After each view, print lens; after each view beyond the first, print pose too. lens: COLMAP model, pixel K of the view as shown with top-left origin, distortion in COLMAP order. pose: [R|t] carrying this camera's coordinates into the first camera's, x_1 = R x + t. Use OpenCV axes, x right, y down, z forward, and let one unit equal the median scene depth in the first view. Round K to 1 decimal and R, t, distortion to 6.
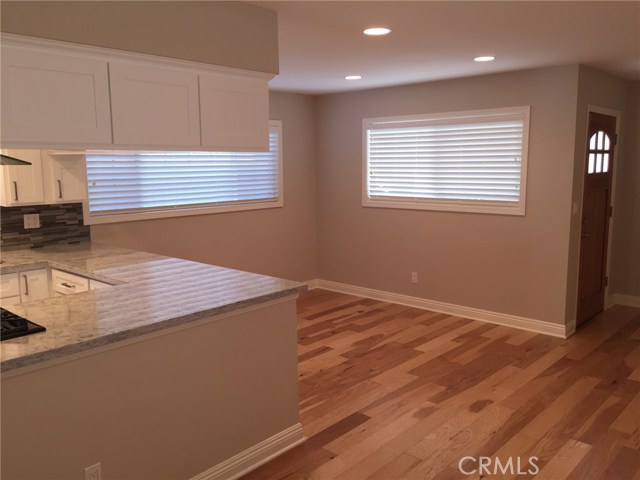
lens RADIAL K [[550.5, 0, 317.3], [0, 550.5, 243.9], [0, 0, 1]] dist [0.037591, -0.027984]
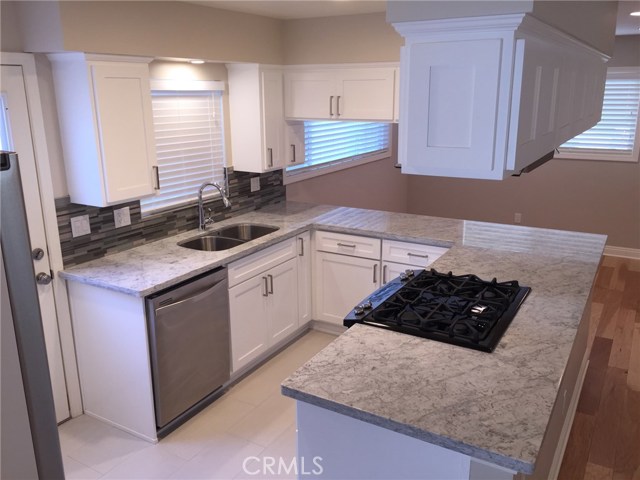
lens RADIAL K [[550.5, 0, 319.1], [0, 550.5, 238.8], [0, 0, 1]] dist [0.037591, -0.027984]
pose [[0.982541, -0.052115, 0.178597, -0.566712], [0.031610, 0.992770, 0.115791, -0.053701], [-0.183340, -0.108124, 0.977085, -0.044341]]
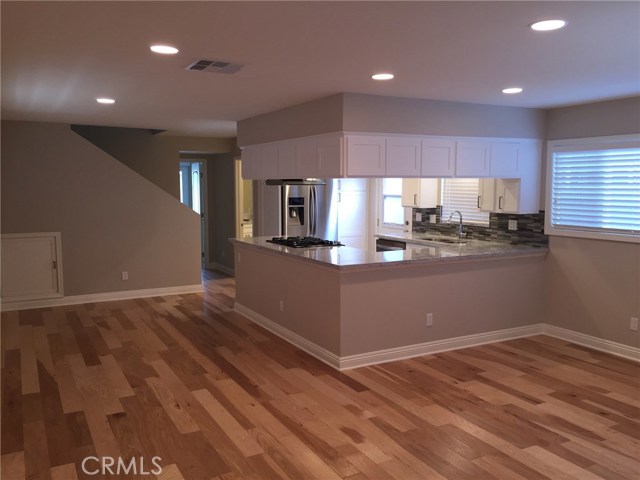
lens RADIAL K [[550.5, 0, 317.5], [0, 550.5, 240.1], [0, 0, 1]] dist [0.037591, -0.027984]
pose [[-0.323453, 0.117194, -0.938959, 0.964316], [-0.125815, 0.978164, 0.165428, -0.170223], [0.937843, 0.171643, -0.301645, 0.932000]]
